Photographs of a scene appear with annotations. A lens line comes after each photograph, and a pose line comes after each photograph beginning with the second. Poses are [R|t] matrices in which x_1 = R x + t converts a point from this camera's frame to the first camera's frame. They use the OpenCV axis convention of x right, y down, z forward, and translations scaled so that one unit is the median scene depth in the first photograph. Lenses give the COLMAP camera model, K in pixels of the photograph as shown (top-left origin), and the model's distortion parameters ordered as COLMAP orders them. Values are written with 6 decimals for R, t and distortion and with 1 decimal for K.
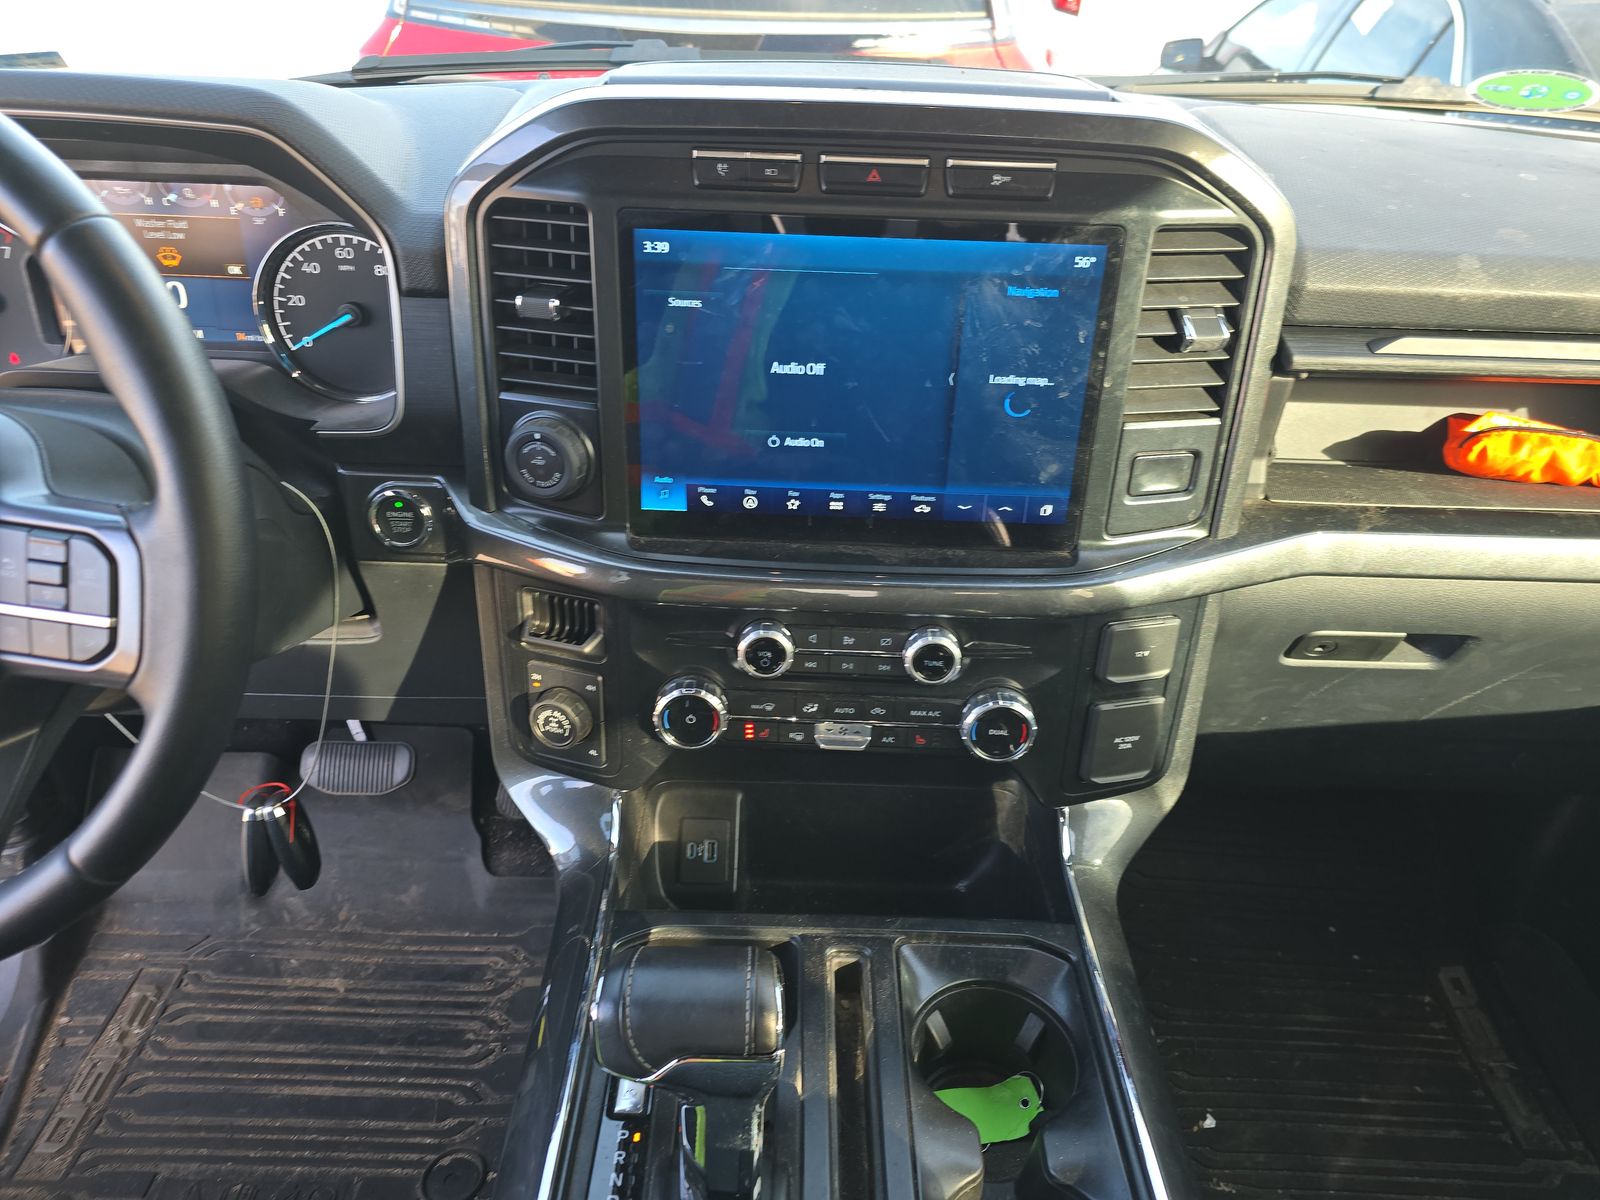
lens RADIAL K [[1086.1, 0, 800.0], [0, 1086.1, 600.0], [0, 0, 1]] dist [0.000790, 0.000265]
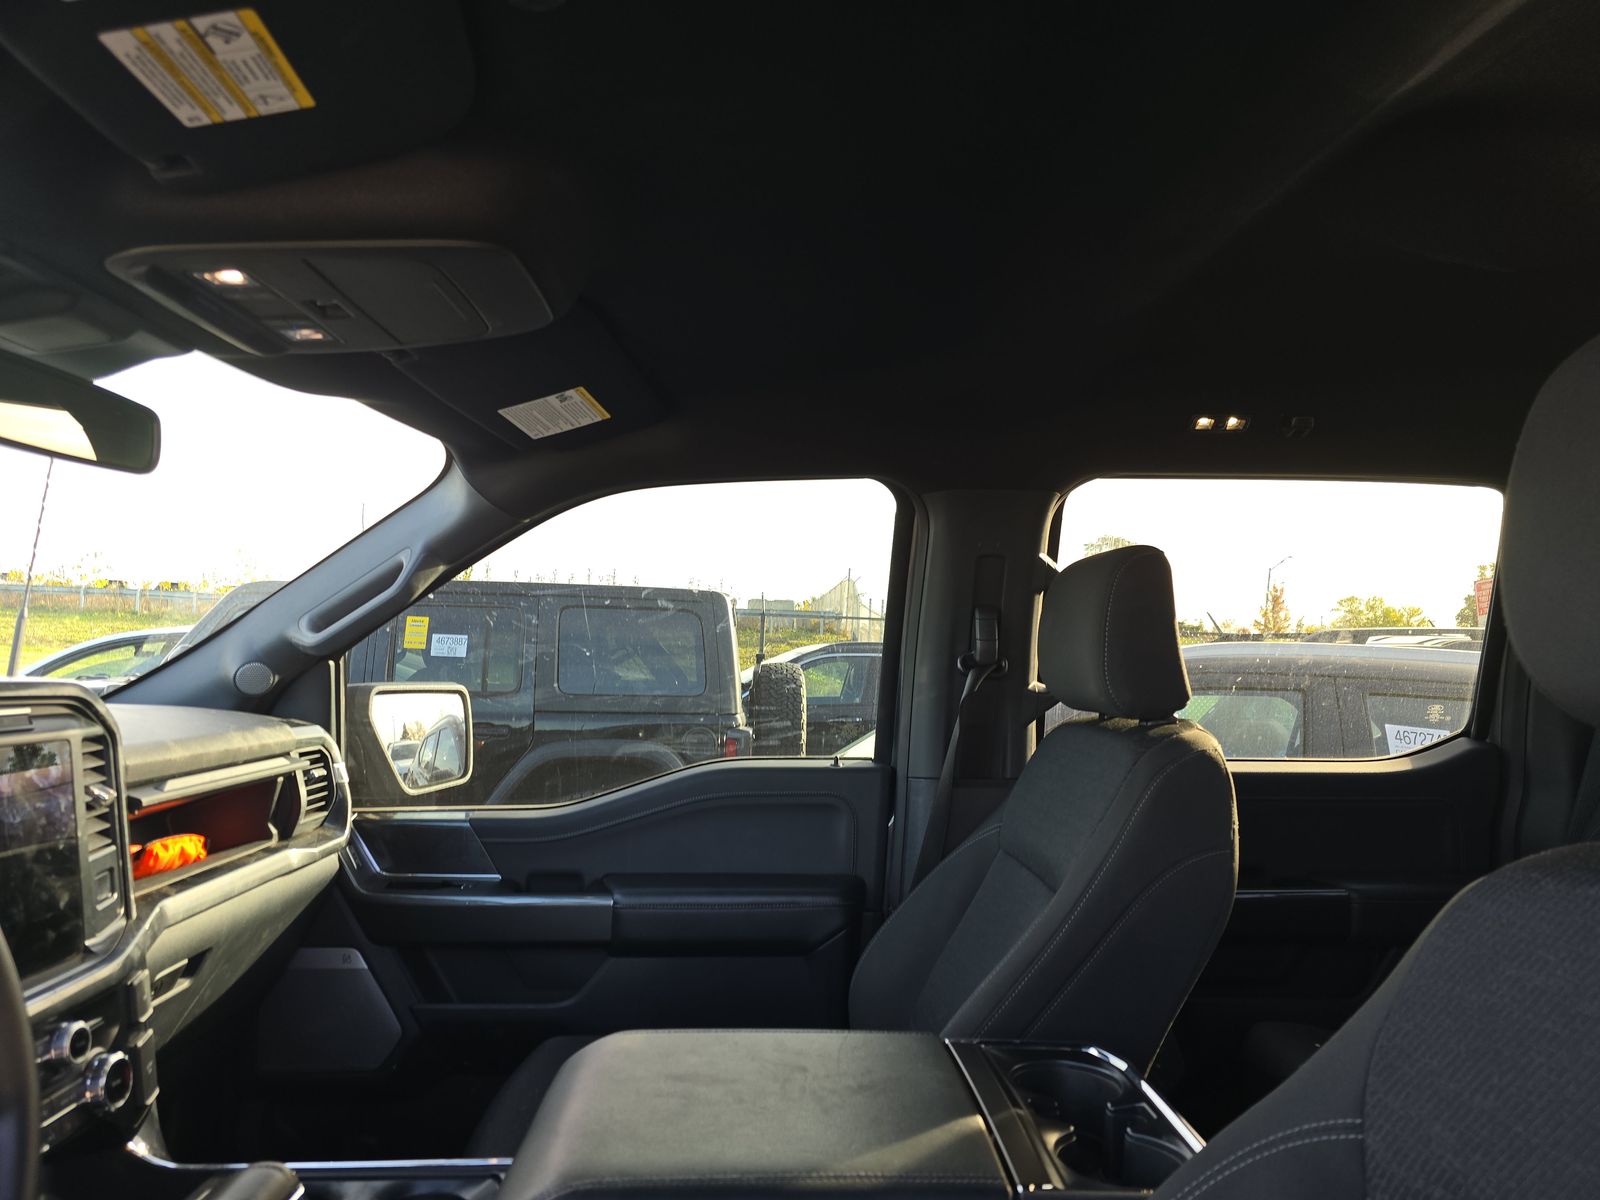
lens RADIAL K [[1081.6, 0, 800.0], [0, 1081.6, 600.0], [0, 0, 1]] dist [0.068519, 0.000558]
pose [[-0.038434, 0.026920, 0.998898, -1.095317], [0.522009, 0.852935, -0.002901, 0.051650], [-0.852074, 0.521323, -0.046835, -0.006116]]
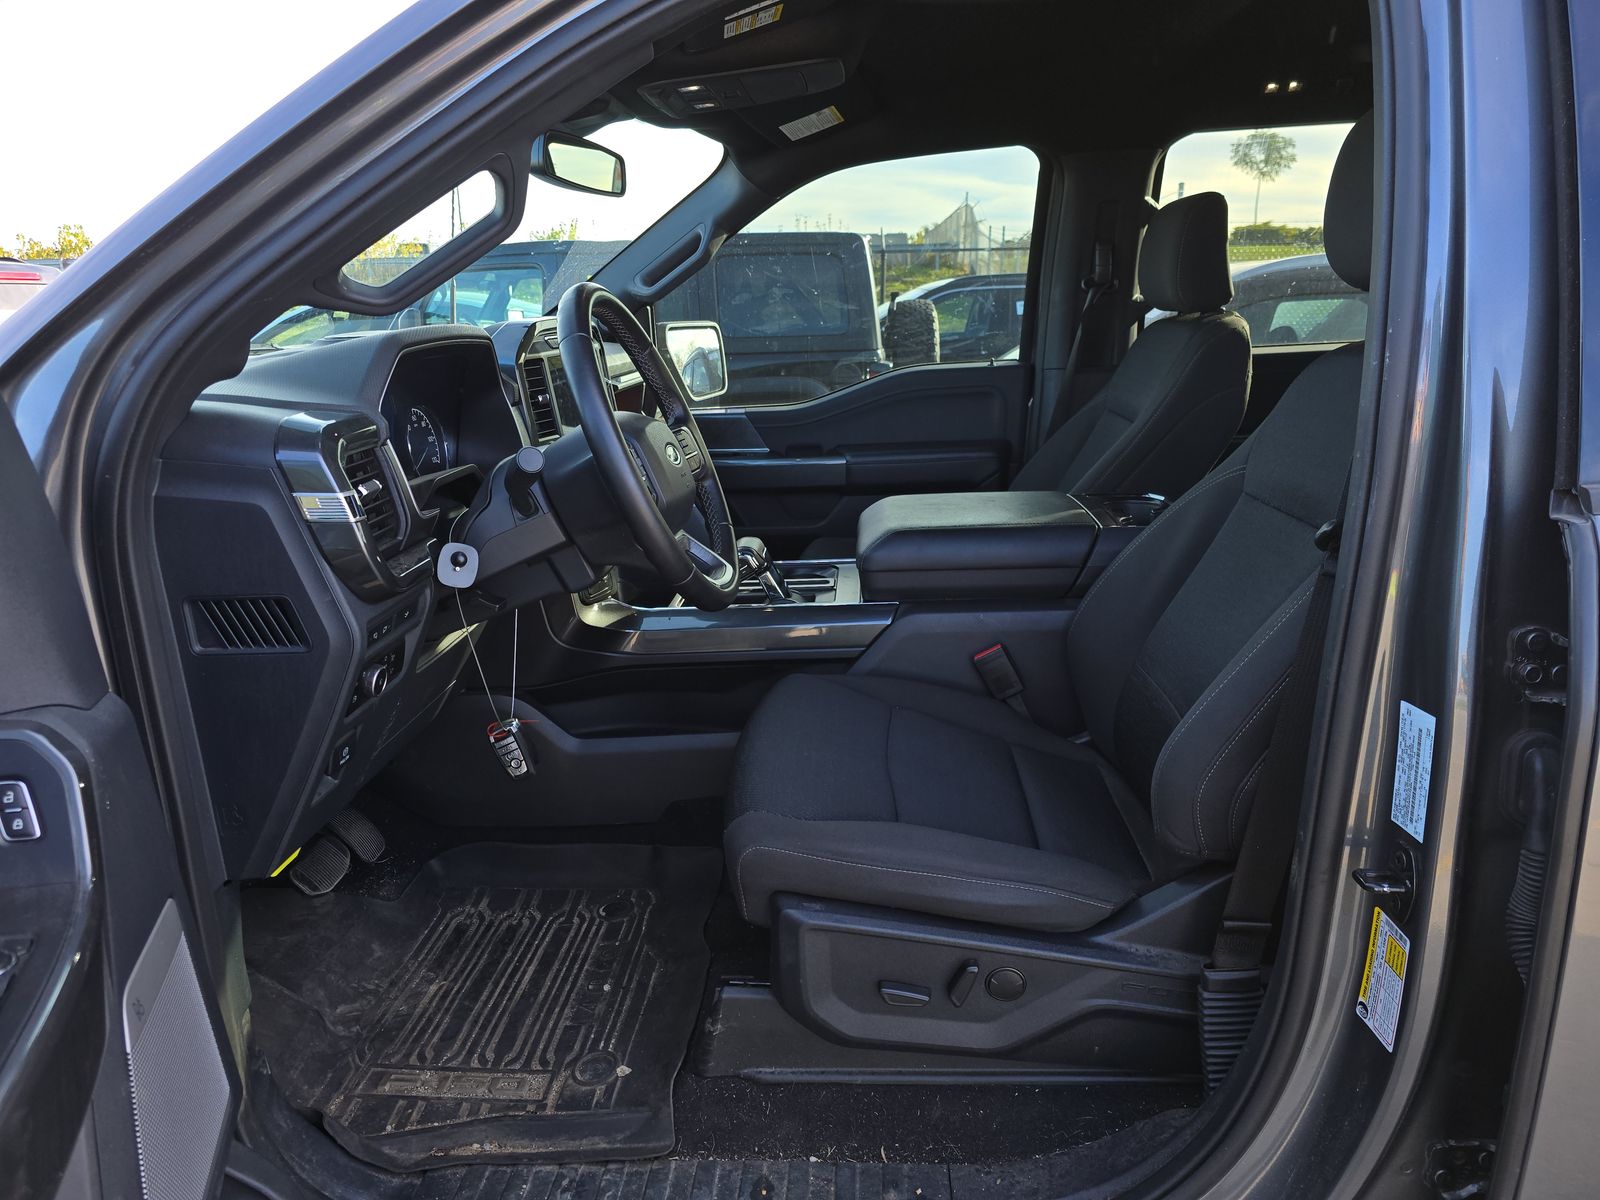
lens RADIAL K [[1081.6, 0, 800.0], [0, 1081.6, 600.0], [0, 0, 1]] dist [0.068519, 0.000558]
pose [[0.060122, -0.291293, 0.954743, -2.201176], [0.566685, 0.797355, 0.207588, -0.063184], [-0.821738, 0.528558, 0.213010, 0.158507]]
